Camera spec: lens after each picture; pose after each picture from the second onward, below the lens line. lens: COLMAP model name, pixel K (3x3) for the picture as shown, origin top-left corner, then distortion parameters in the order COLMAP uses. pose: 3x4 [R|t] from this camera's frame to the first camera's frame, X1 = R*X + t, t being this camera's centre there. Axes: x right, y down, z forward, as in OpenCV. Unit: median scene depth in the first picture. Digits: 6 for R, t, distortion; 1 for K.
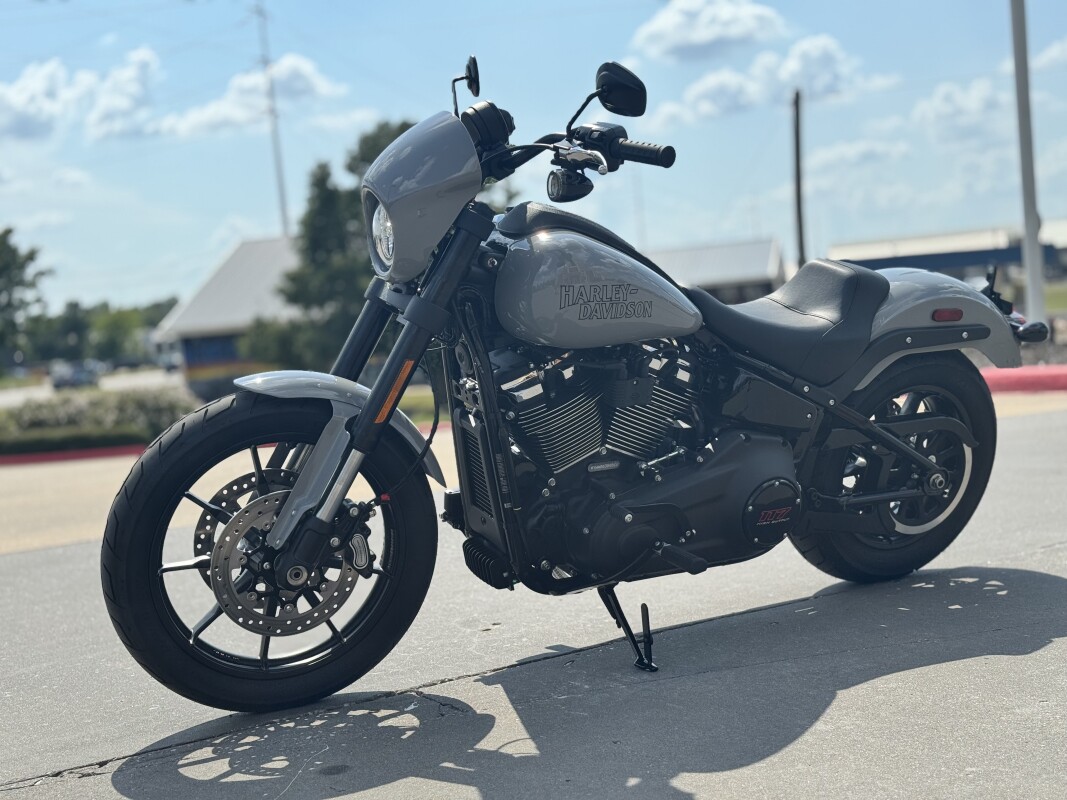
lens RADIAL K [[1484.4, 0, 533.6], [0, 1484.4, 399.6], [0, 0, 1]] dist [0.096137, 0.000000]
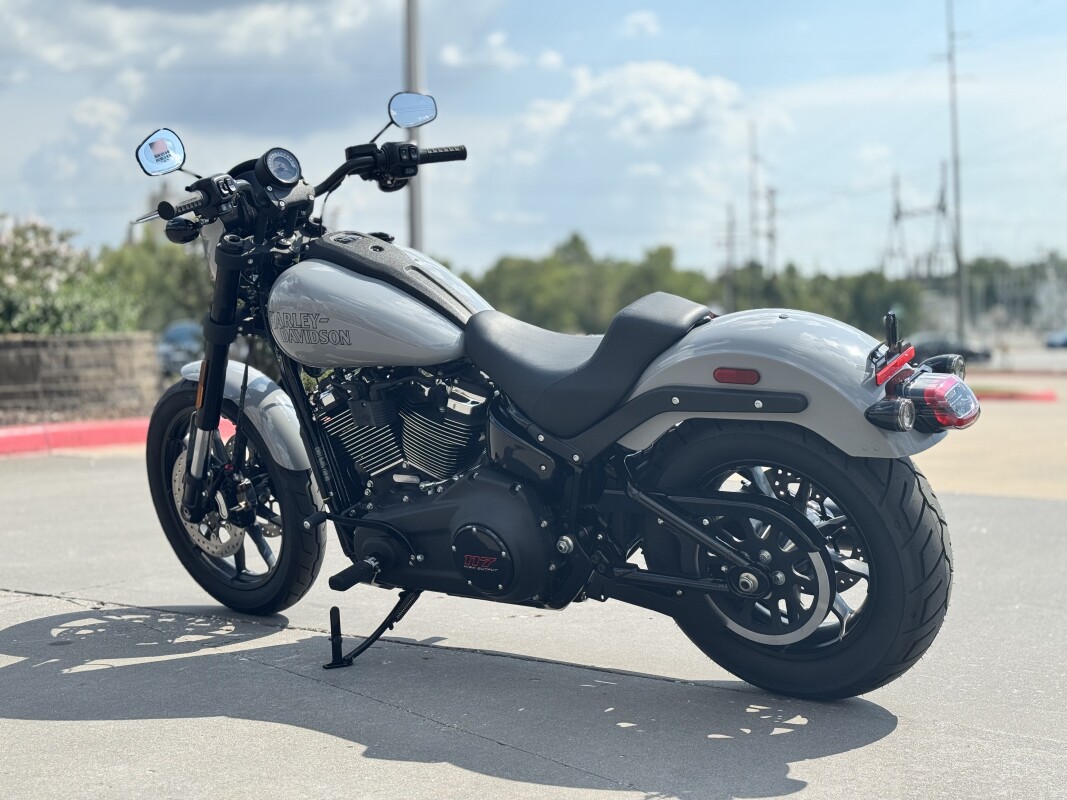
lens RADIAL K [[1484.4, 0, 533.5], [0, 1484.4, 401.1], [0, 0, 1]] dist [0.096137, 0.000000]
pose [[0.379584, 0.134456, -0.915335, 1.017246], [-0.063307, 0.990839, 0.119294, -0.138593], [0.922989, 0.012665, 0.384619, 0.651073]]
